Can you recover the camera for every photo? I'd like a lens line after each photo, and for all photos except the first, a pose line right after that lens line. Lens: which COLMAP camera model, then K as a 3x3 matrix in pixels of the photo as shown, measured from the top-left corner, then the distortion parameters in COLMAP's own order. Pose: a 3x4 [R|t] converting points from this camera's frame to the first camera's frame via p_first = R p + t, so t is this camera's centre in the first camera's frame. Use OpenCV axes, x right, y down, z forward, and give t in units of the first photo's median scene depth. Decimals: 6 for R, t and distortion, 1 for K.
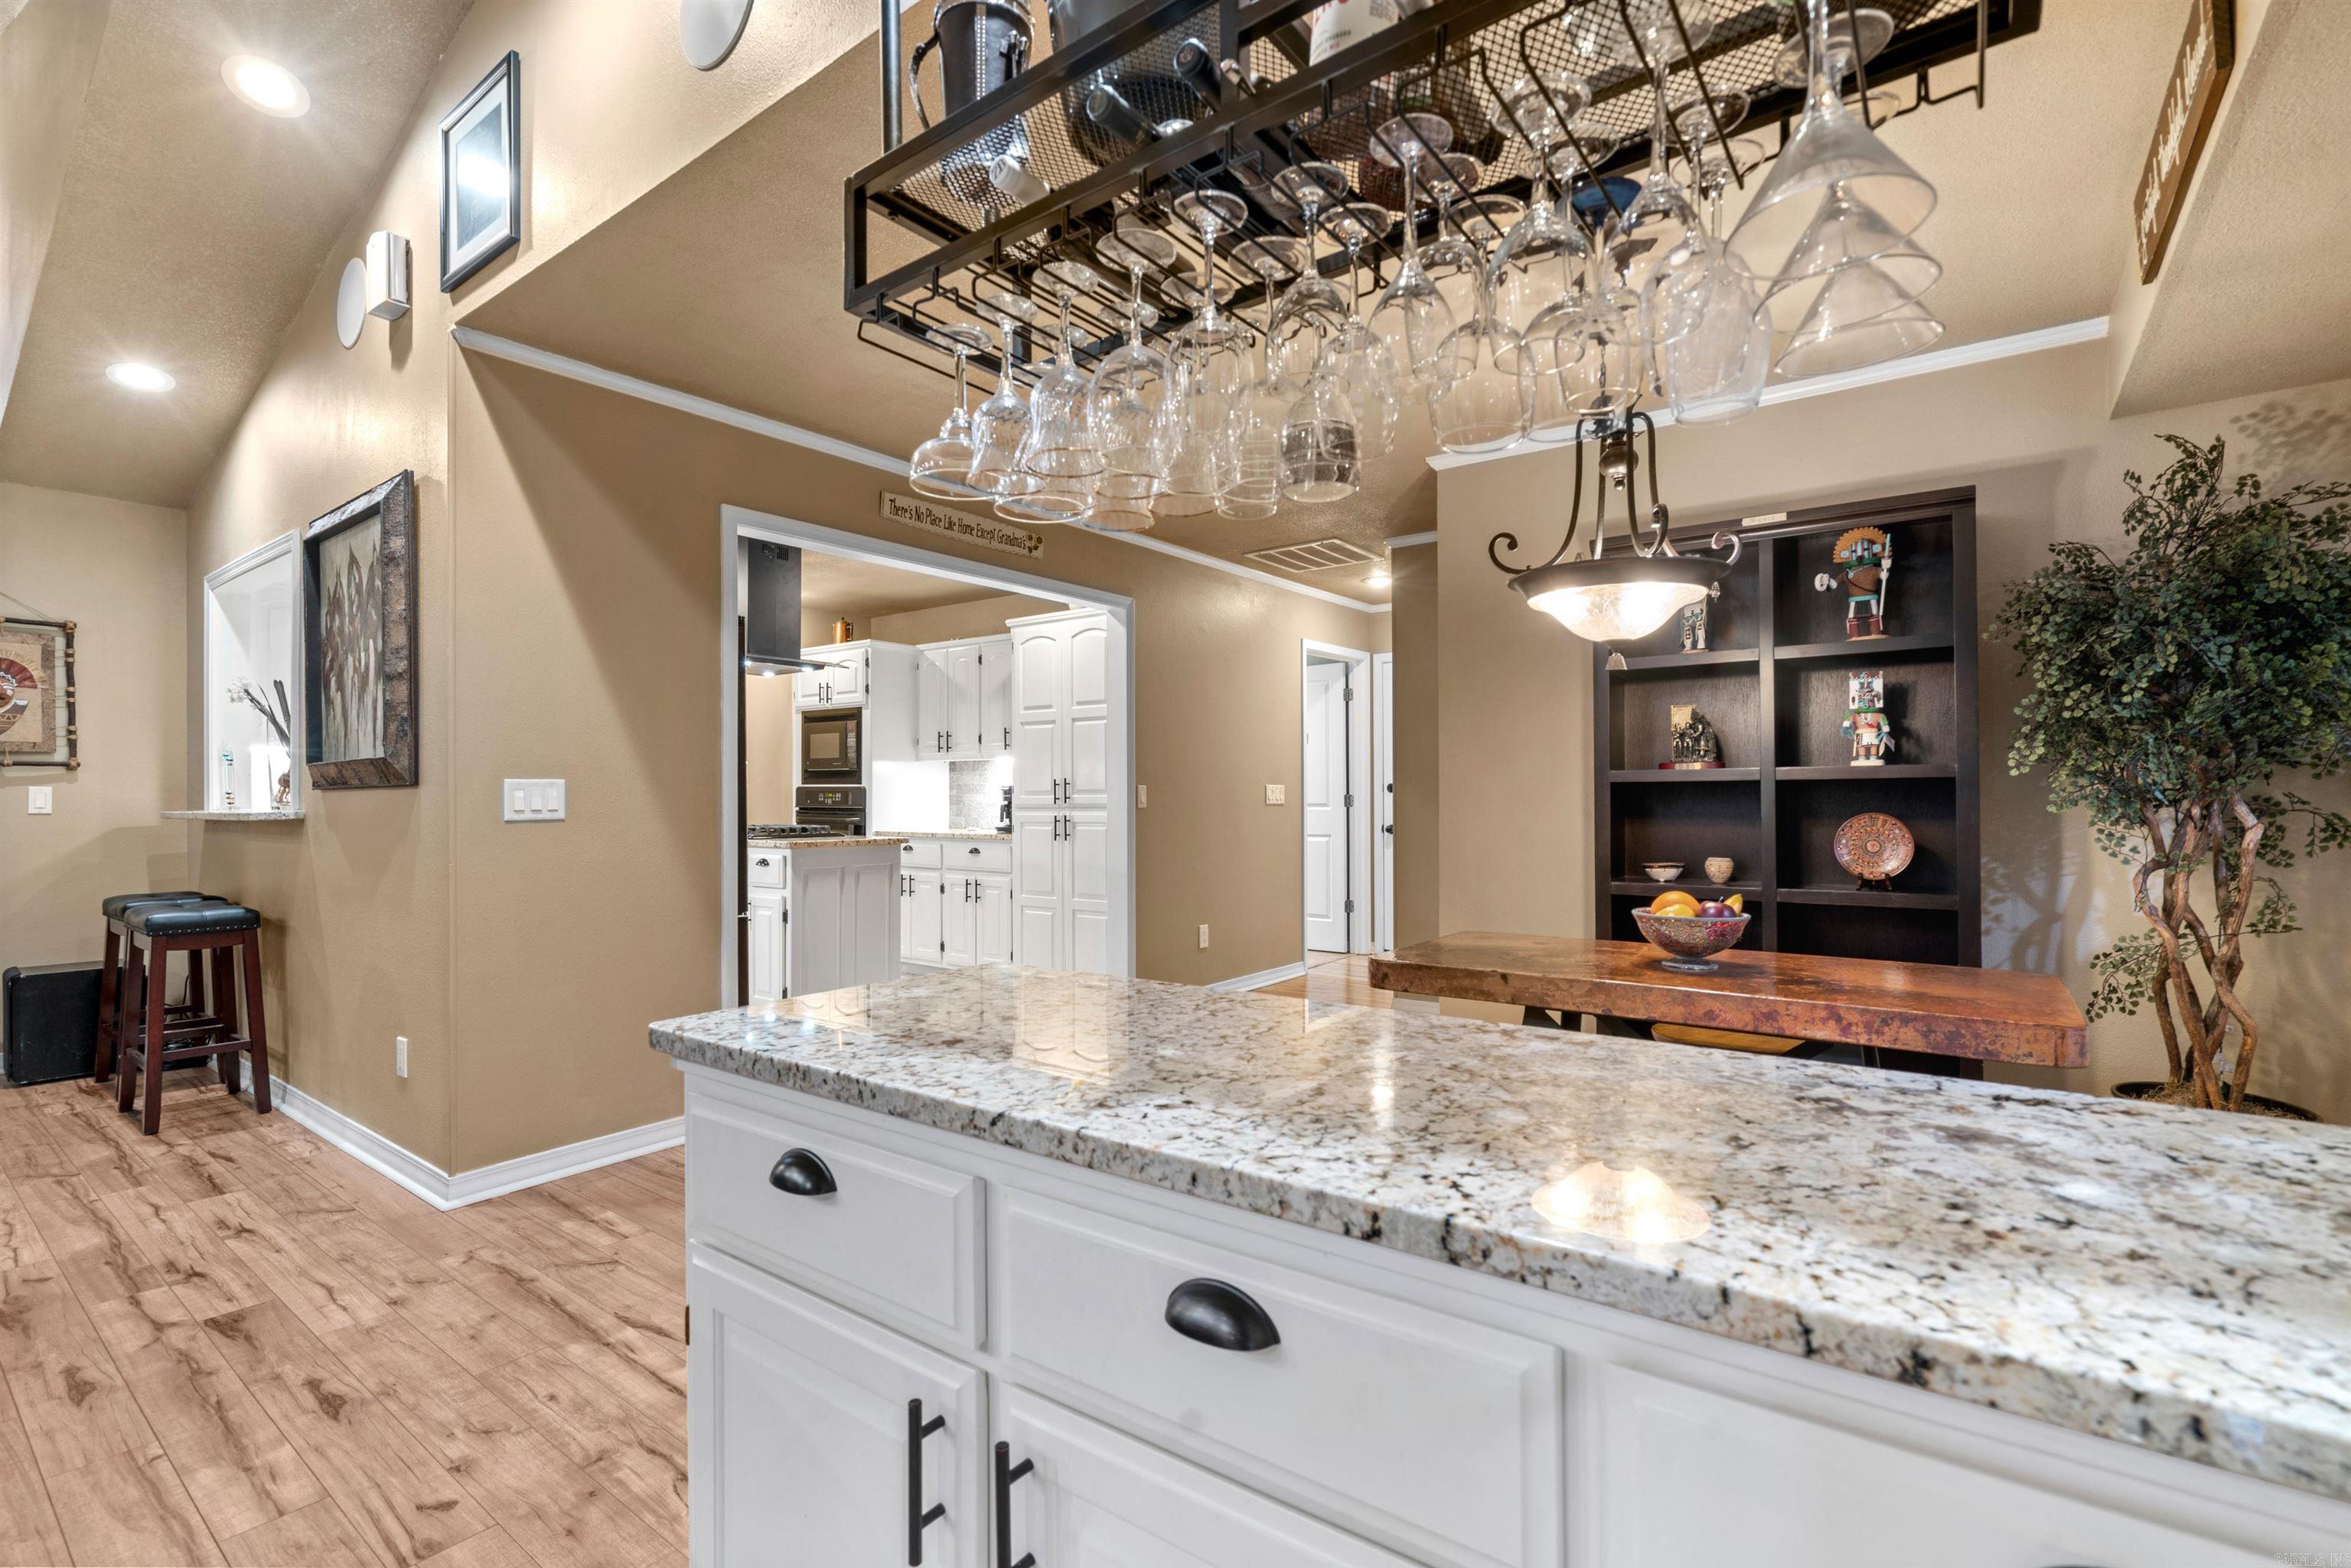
lens RADIAL K [[1067.9, 0, 1171.6], [0, 1067.9, 797.1], [0, 0, 1]] dist [-0.009319, 0.005138]
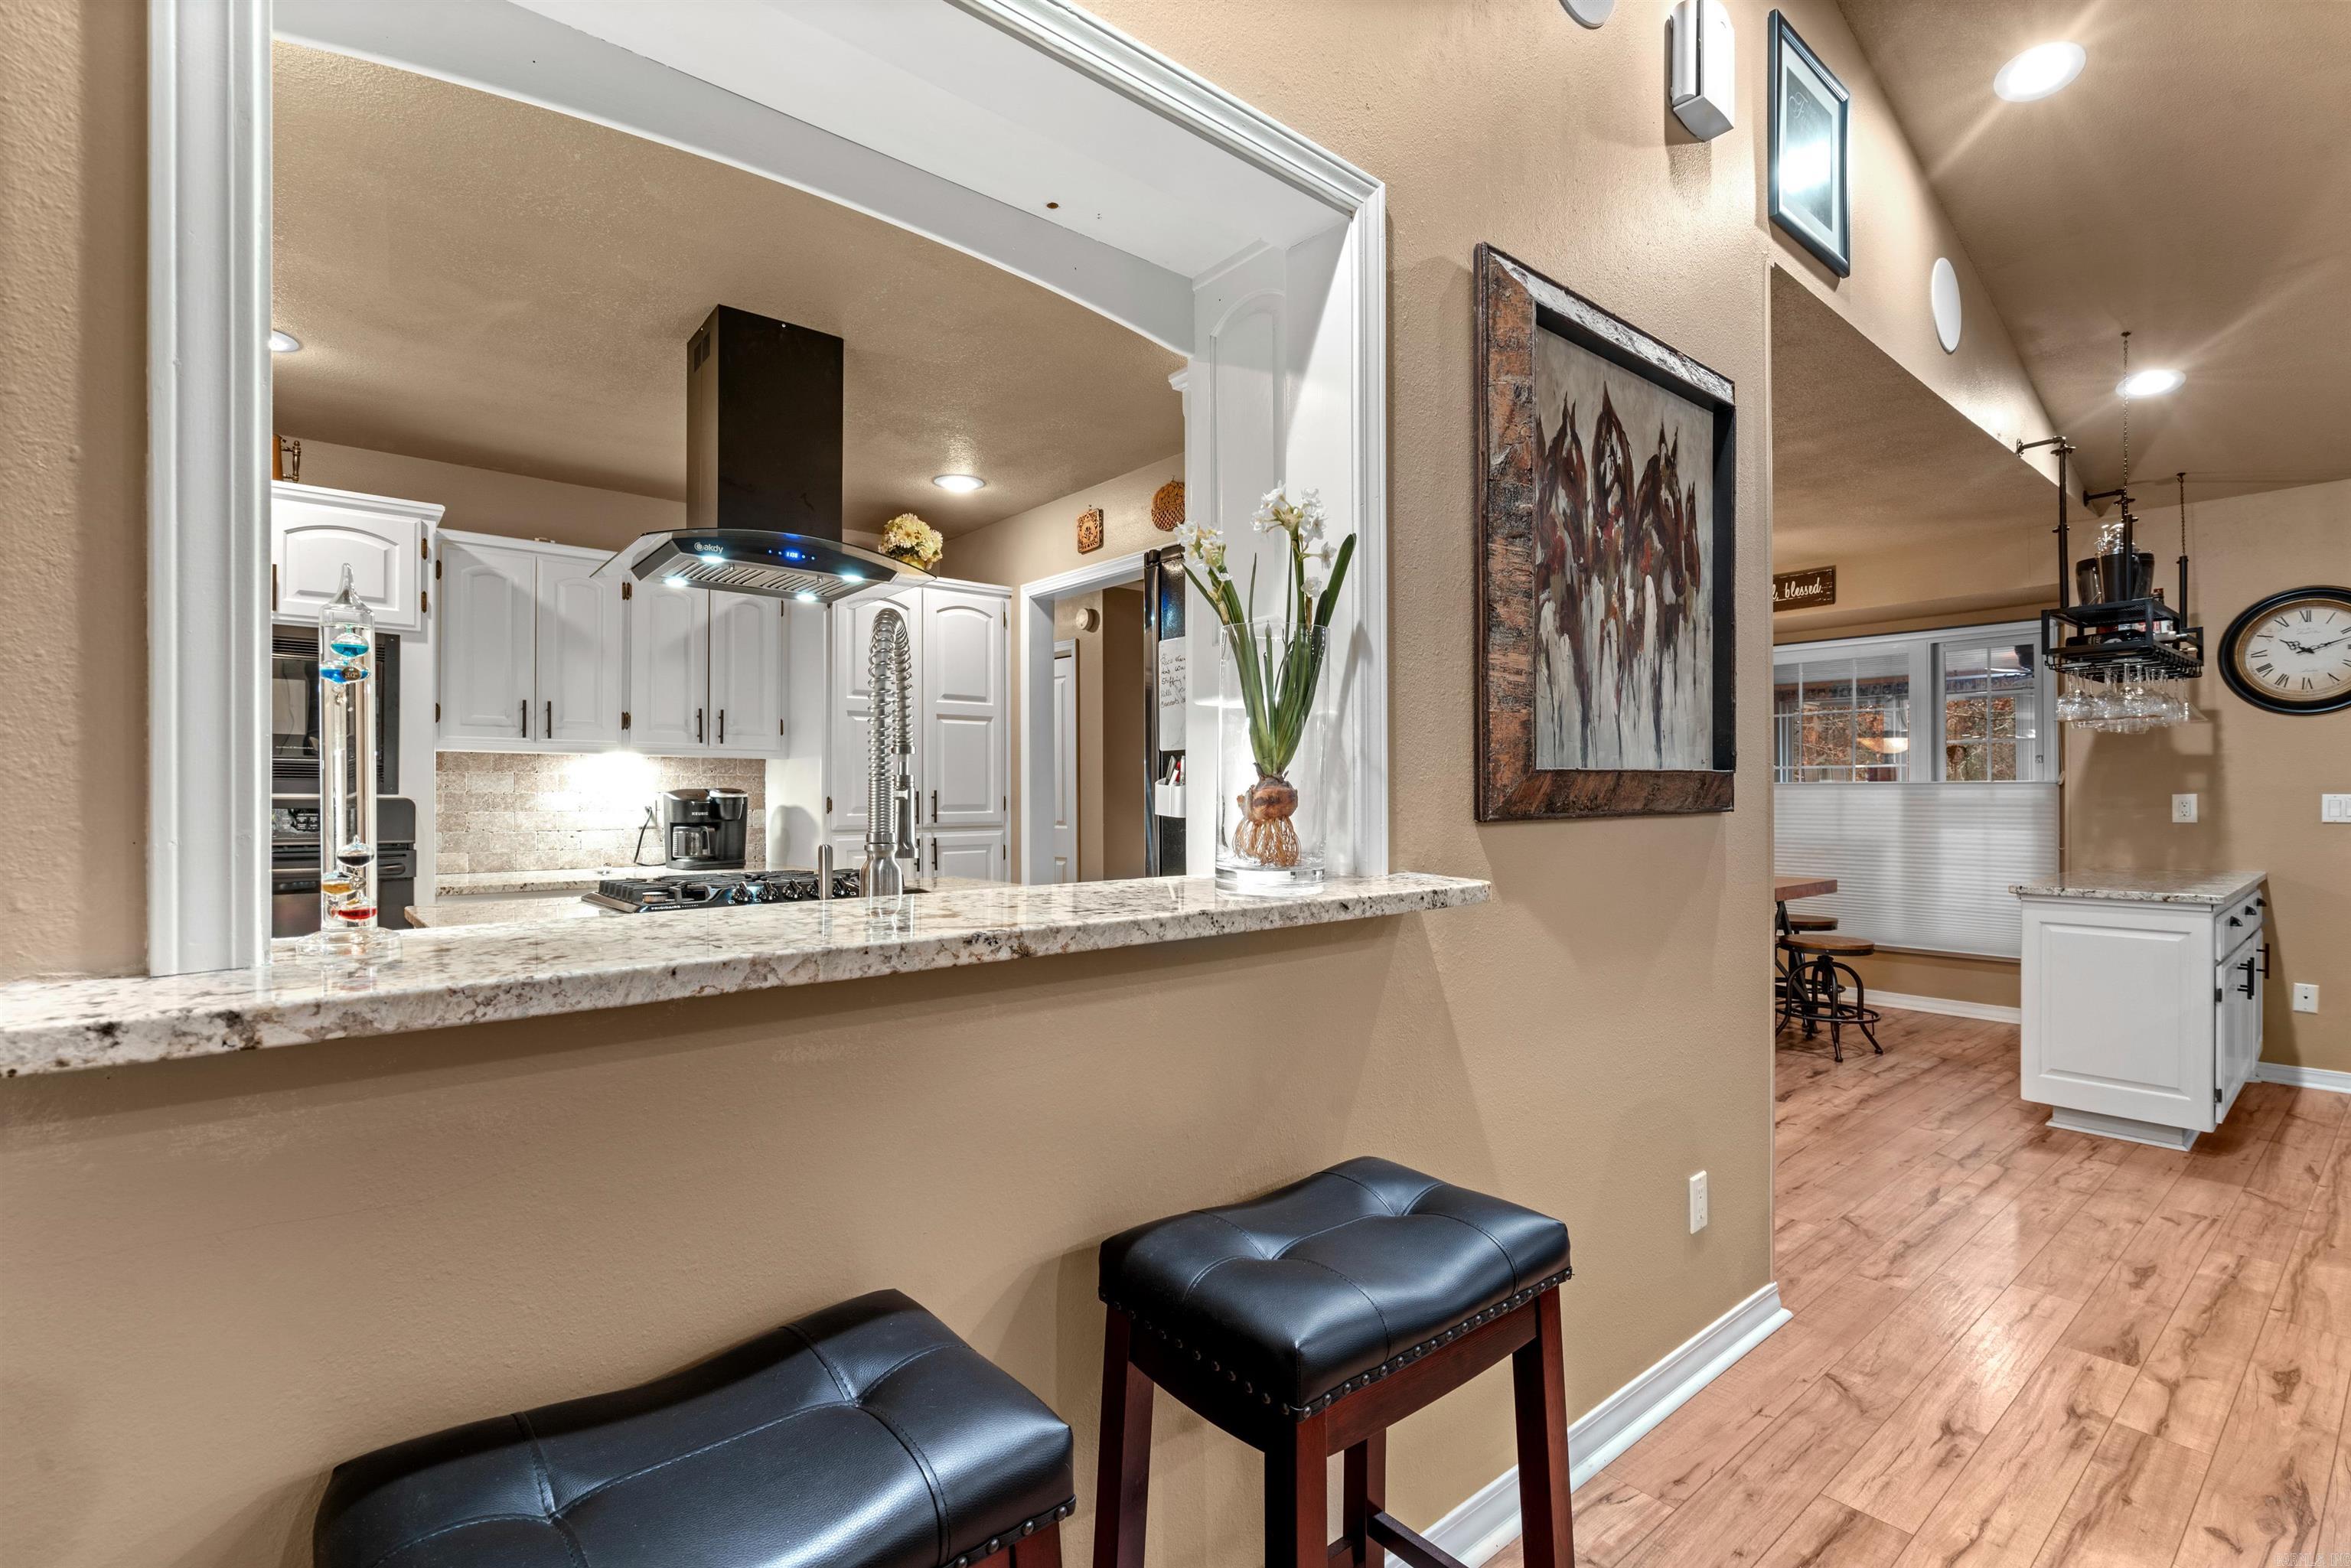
lens RADIAL K [[1067.9, 0, 1171.7], [0, 1067.9, 791.8], [0, 0, 1]] dist [-0.009319, 0.005138]
pose [[0.224160, 0.004704, 0.974541, -2.066832], [0.003500, 0.999978, -0.005632, -0.028526], [-0.974546, 0.004673, 0.224138, 1.646216]]
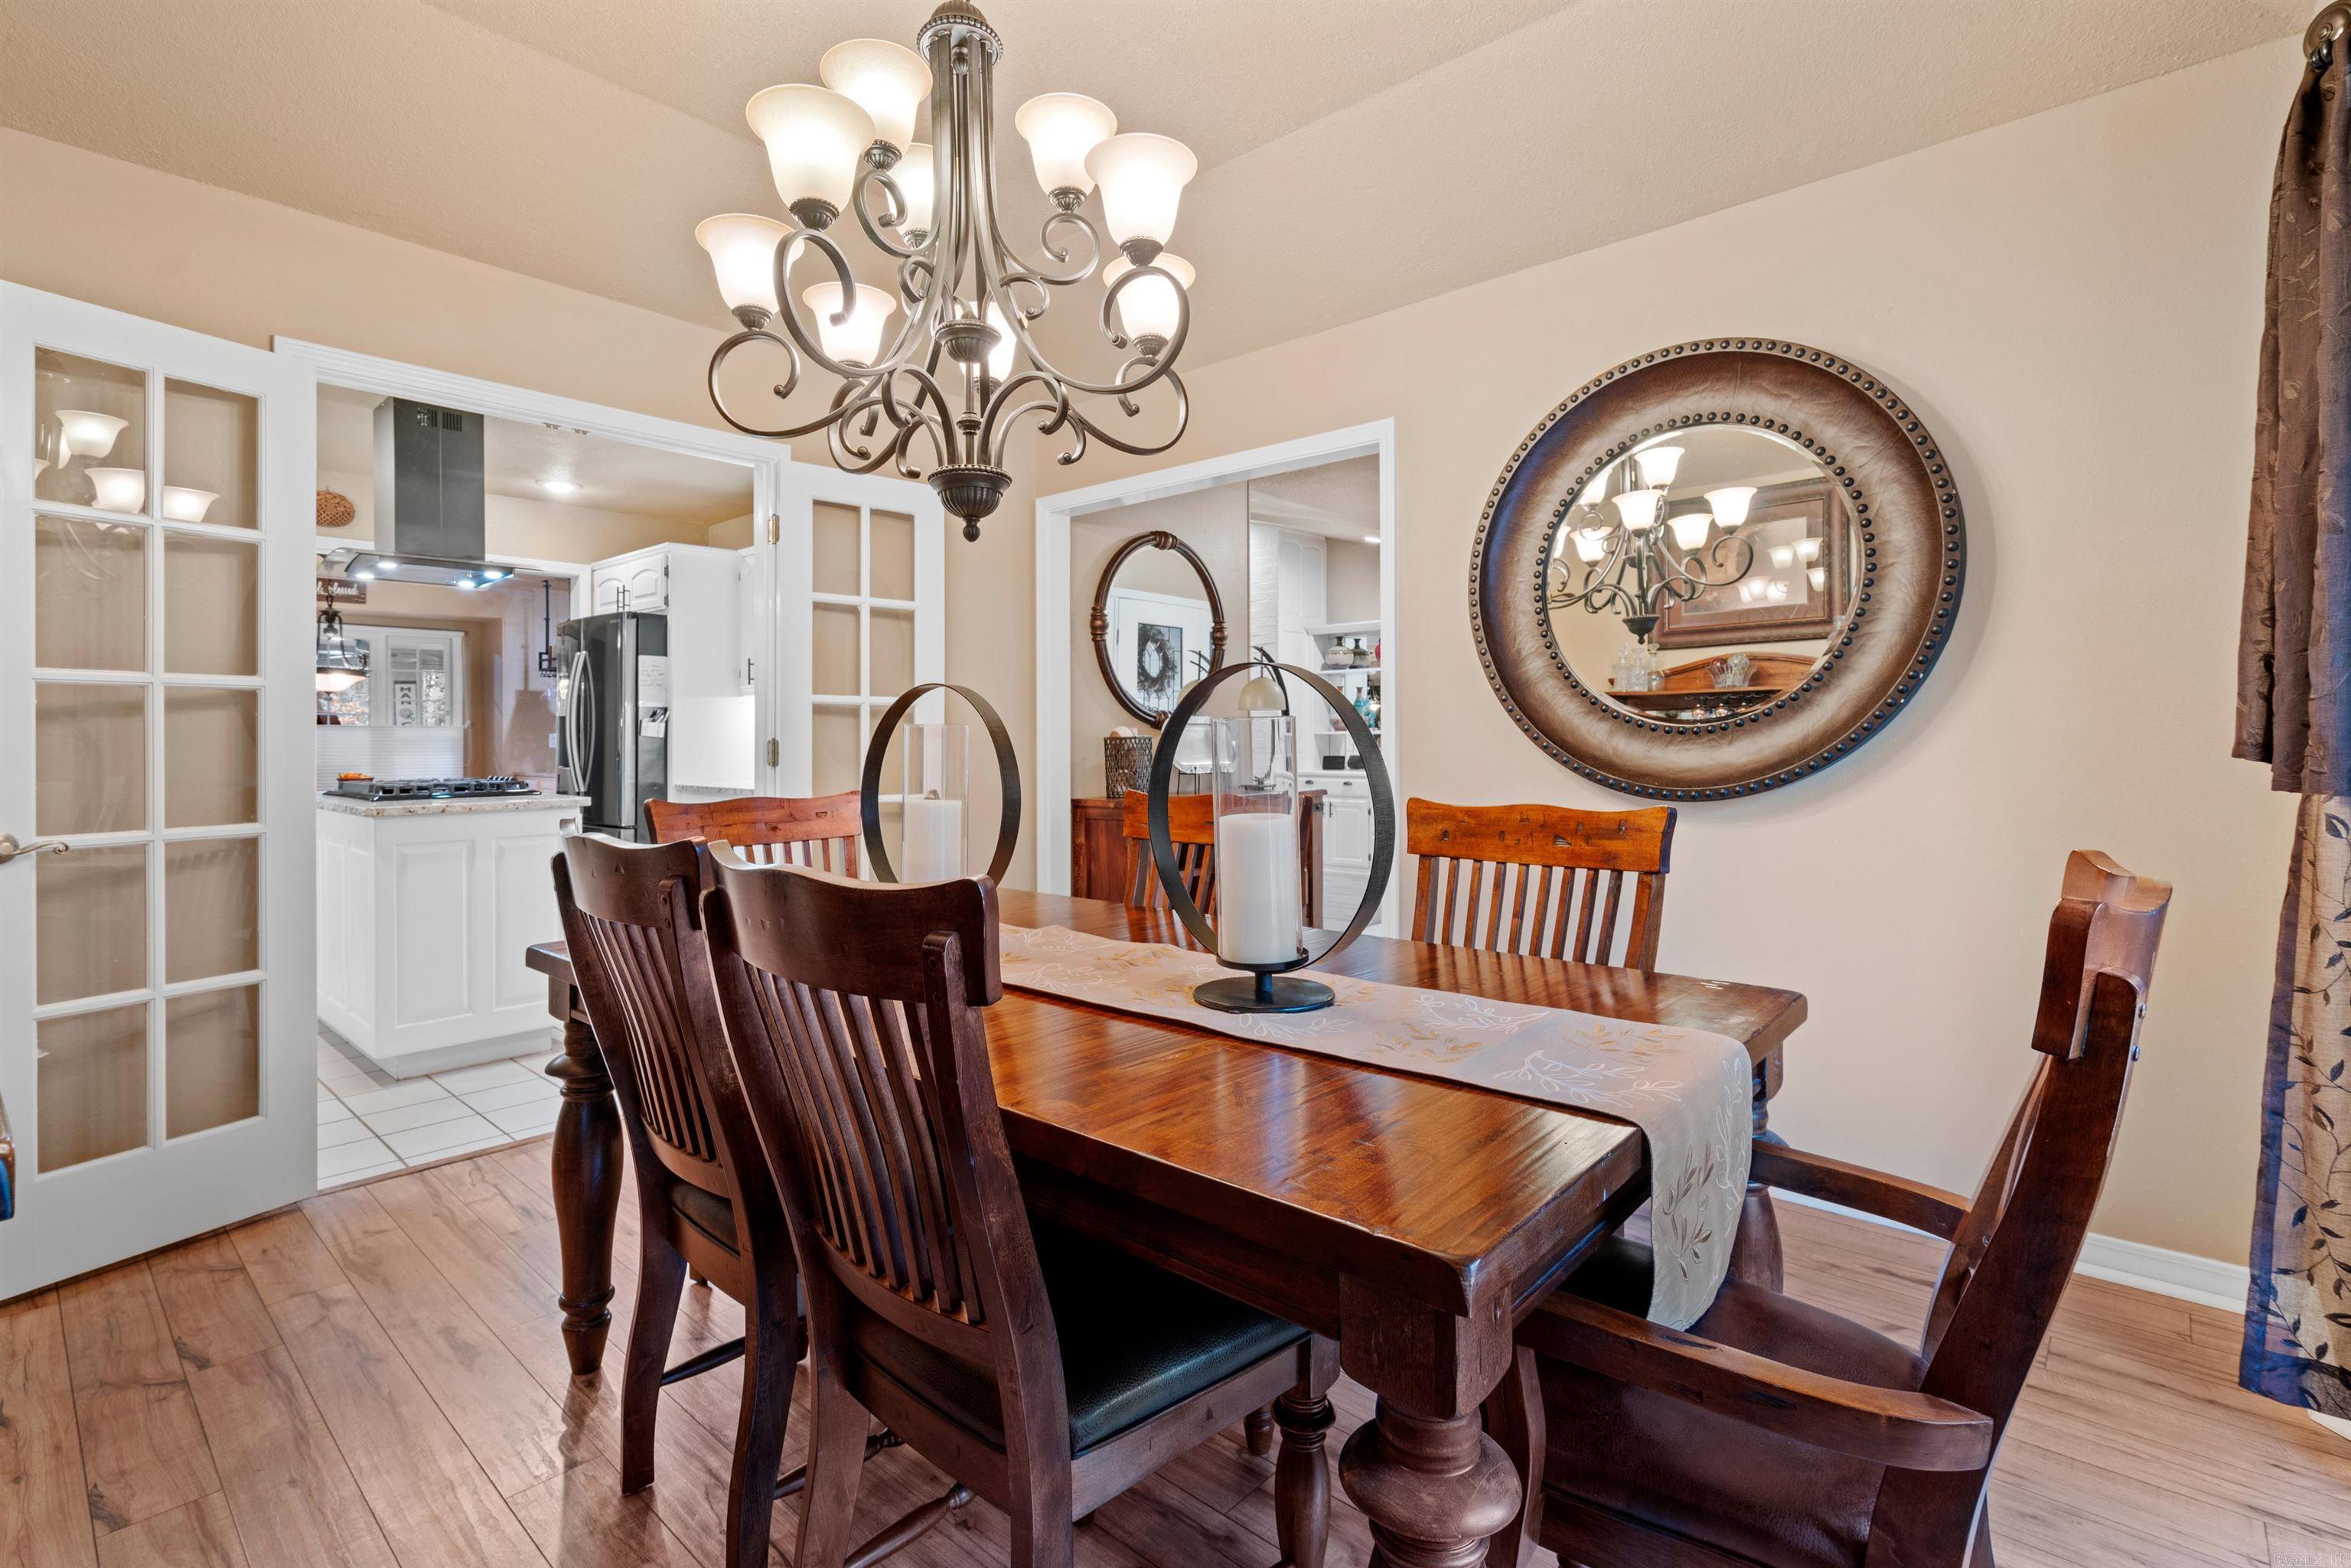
lens RADIAL K [[1067.9, 0, 1169.6], [0, 1067.9, 730.5], [0, 0, 1]] dist [-0.009319, 0.005138]
pose [[-0.997156, 0.008339, 0.074899, -2.340101], [0.008057, 0.999959, -0.004060, -0.003389], [-0.074930, -0.003445, -0.997183, 4.134667]]
